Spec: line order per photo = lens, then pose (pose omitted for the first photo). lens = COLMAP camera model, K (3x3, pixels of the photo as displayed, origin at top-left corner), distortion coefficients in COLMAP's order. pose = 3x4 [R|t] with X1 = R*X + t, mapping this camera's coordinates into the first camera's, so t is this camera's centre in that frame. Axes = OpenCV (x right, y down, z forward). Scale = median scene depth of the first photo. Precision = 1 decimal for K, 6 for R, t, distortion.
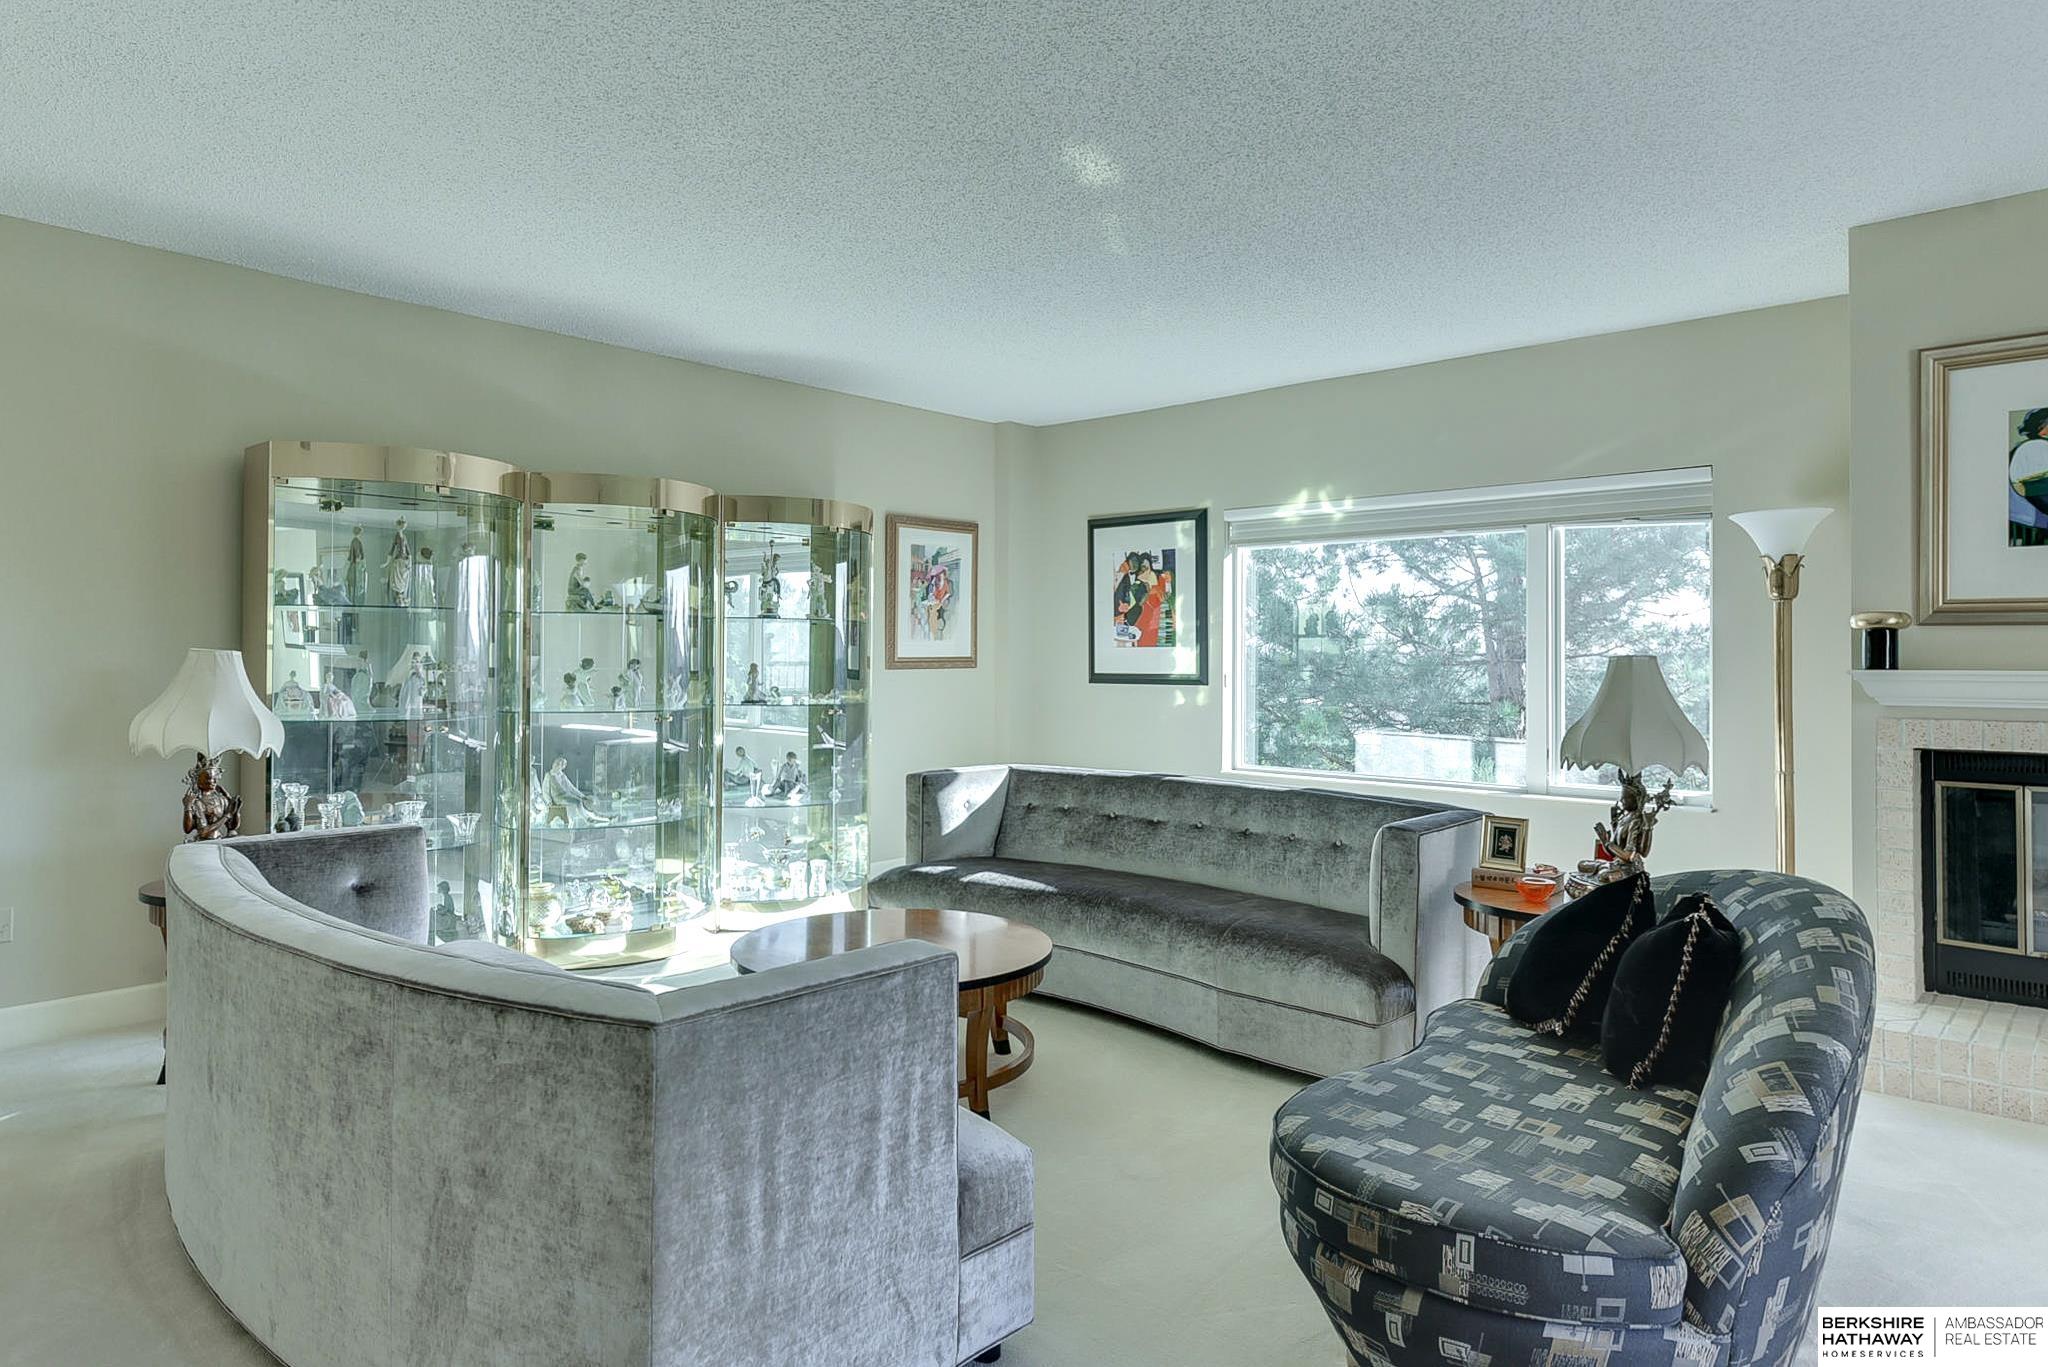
lens RADIAL K [[1212.6, 0, 1015.2], [0, 1212.6, 645.1], [0, 0, 1]] dist [0.004833, -0.001497]
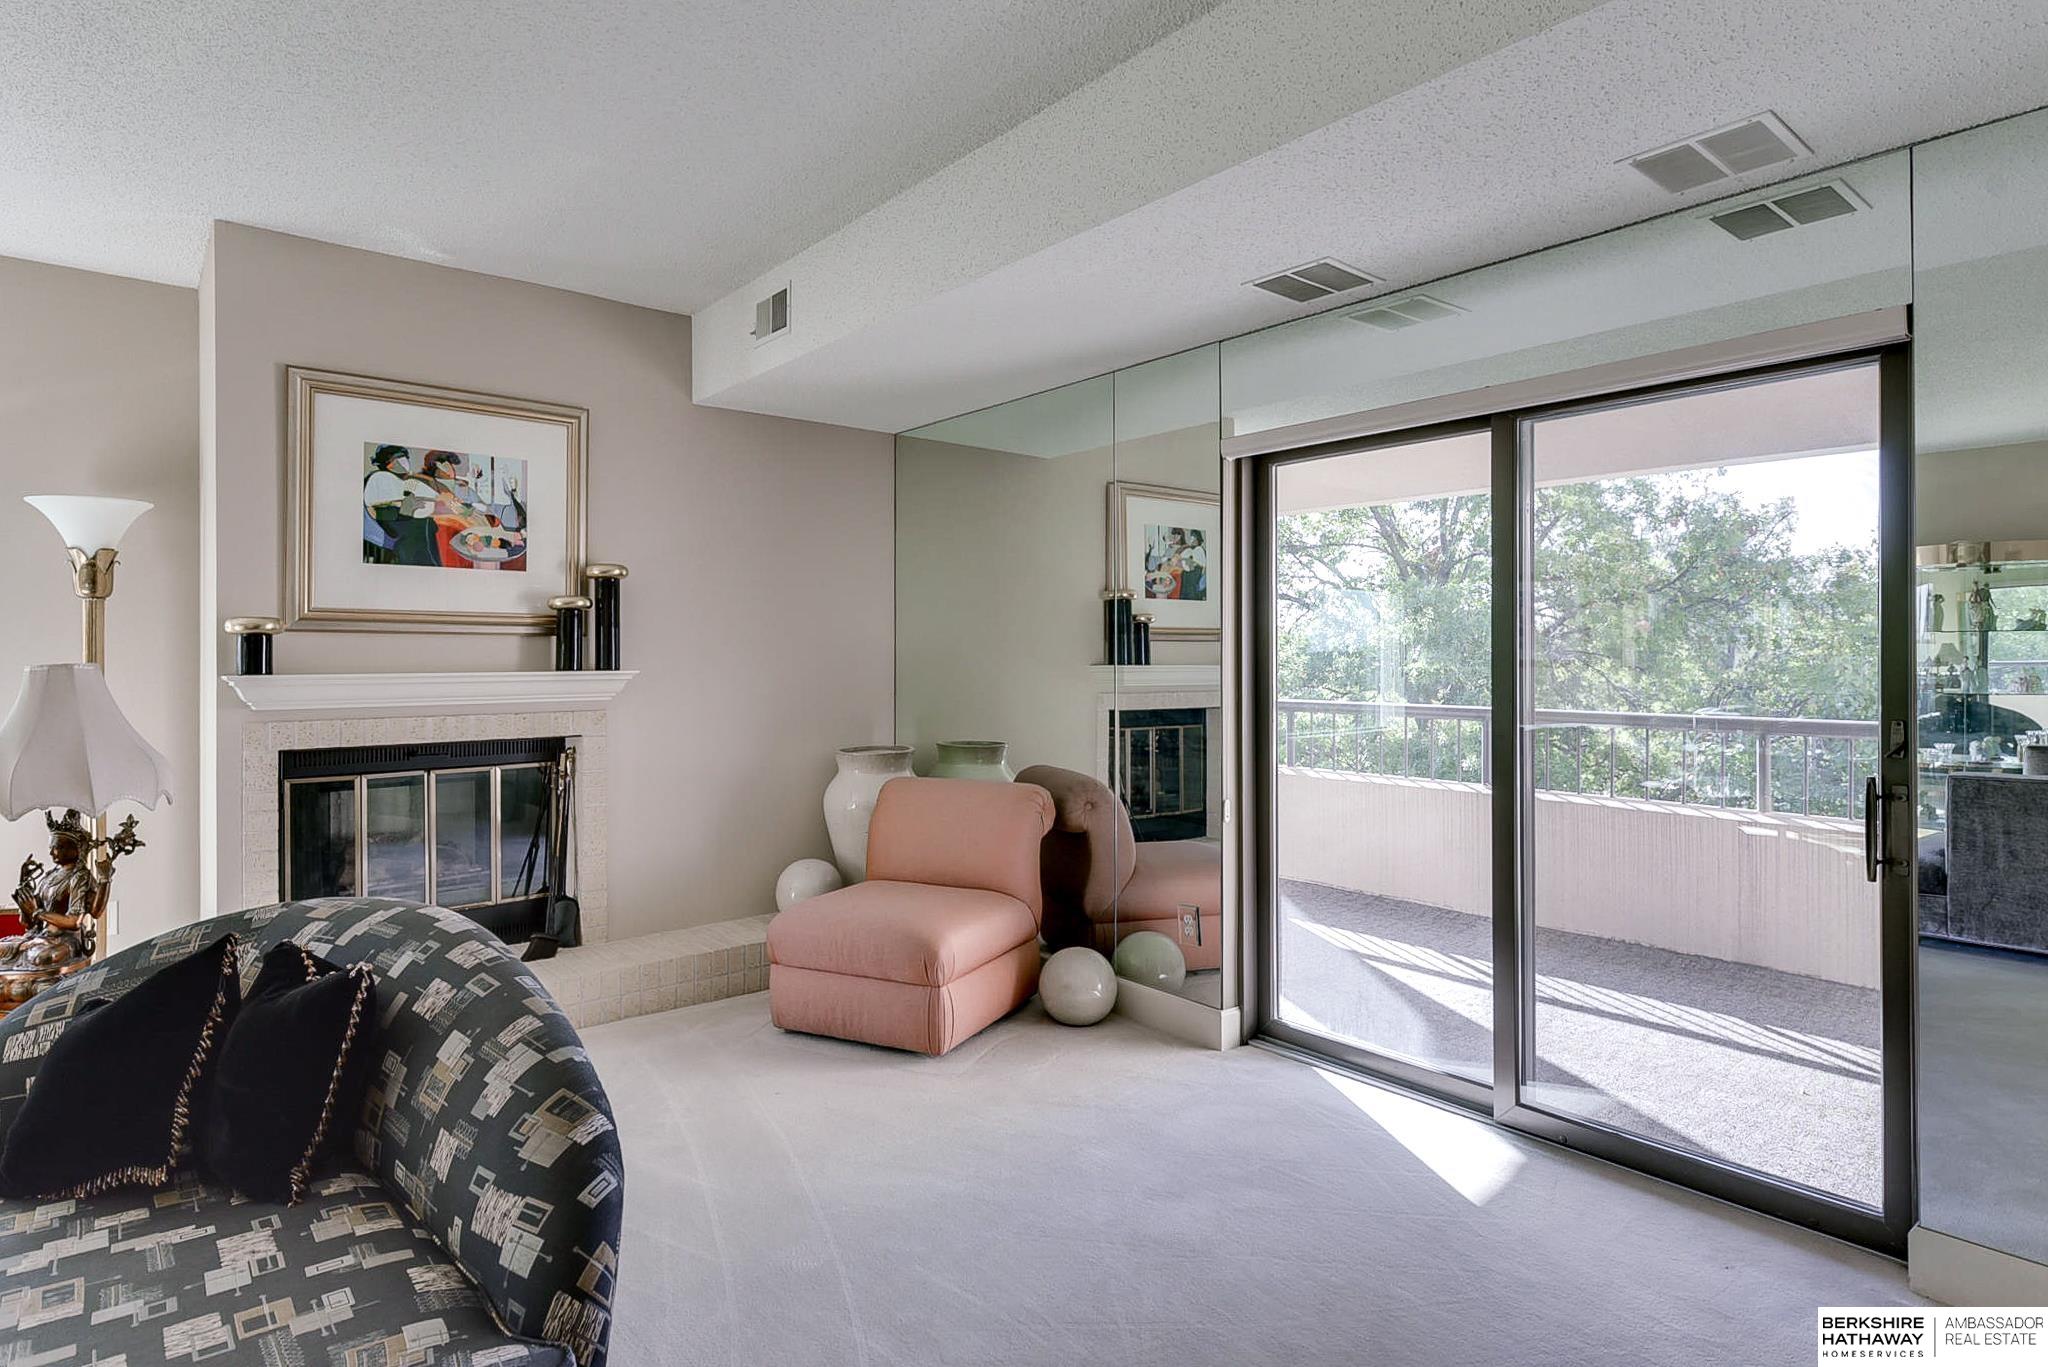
lens RADIAL K [[1079.7, 0, 1012.9], [0, 1079.7, 655.3], [0, 0, 1]] dist [0.001152, -0.002104]
pose [[0.135481, -0.002012, 0.990778, -0.087734], [-0.007884, 0.999964, 0.003108, -0.003636], [-0.990749, -0.008233, 0.135460, 0.275423]]
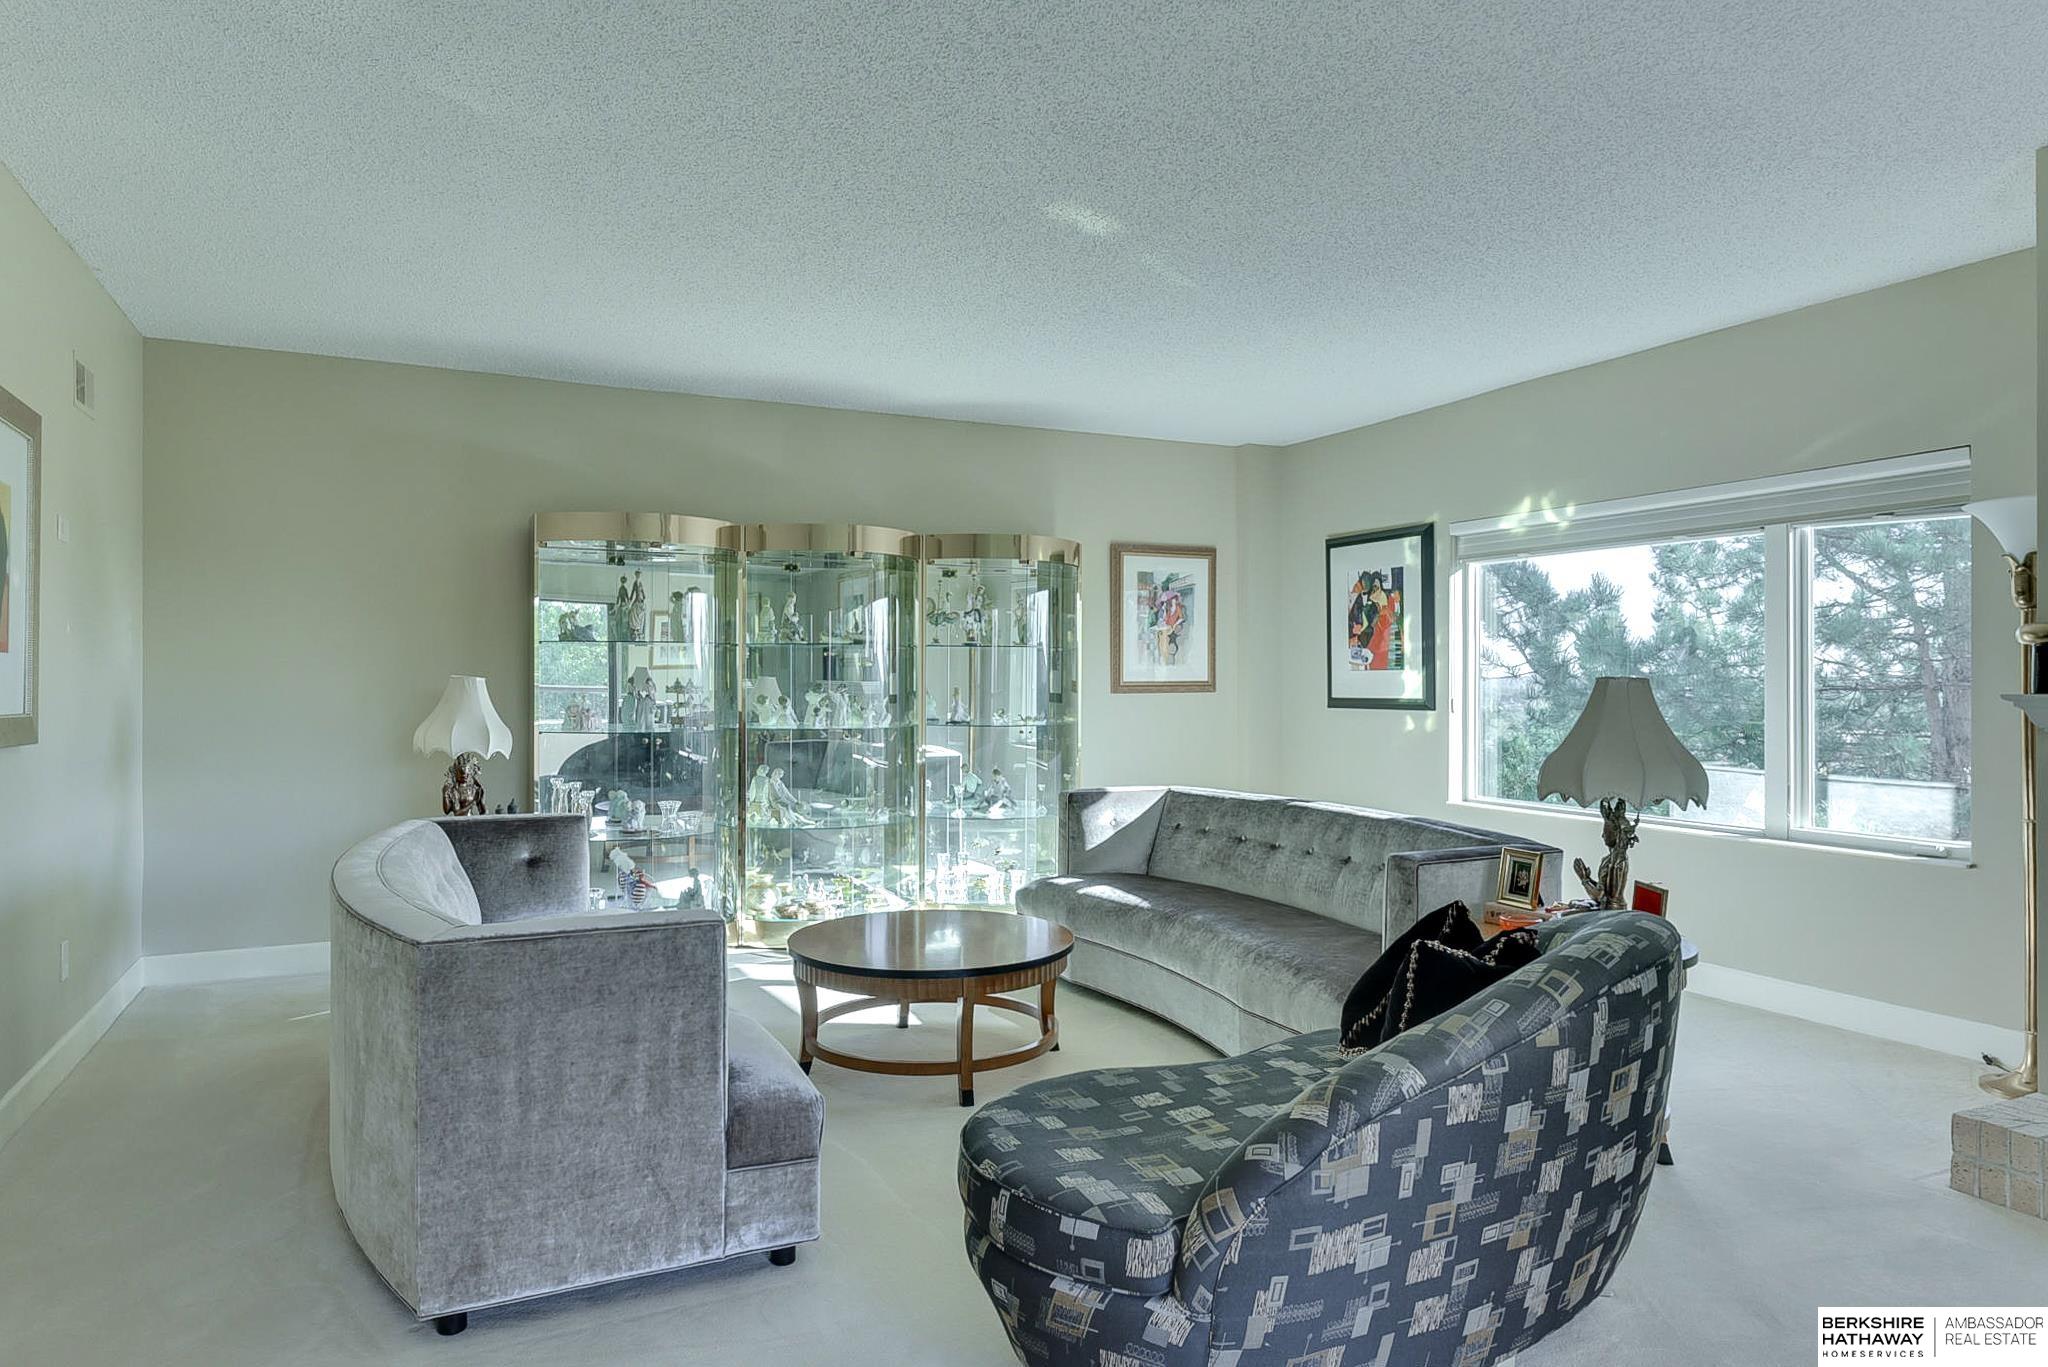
lens RADIAL K [[1242.8, 0, 1016.7], [0, 1242.8, 679.6], [0, 0, 1]] dist [0.005245, 0.000037]
pose [[0.927702, -0.002948, -0.373310, 0.399284], [0.005916, 0.999959, 0.006804, 0.001175], [0.373275, -0.008520, 0.927682, -0.032401]]
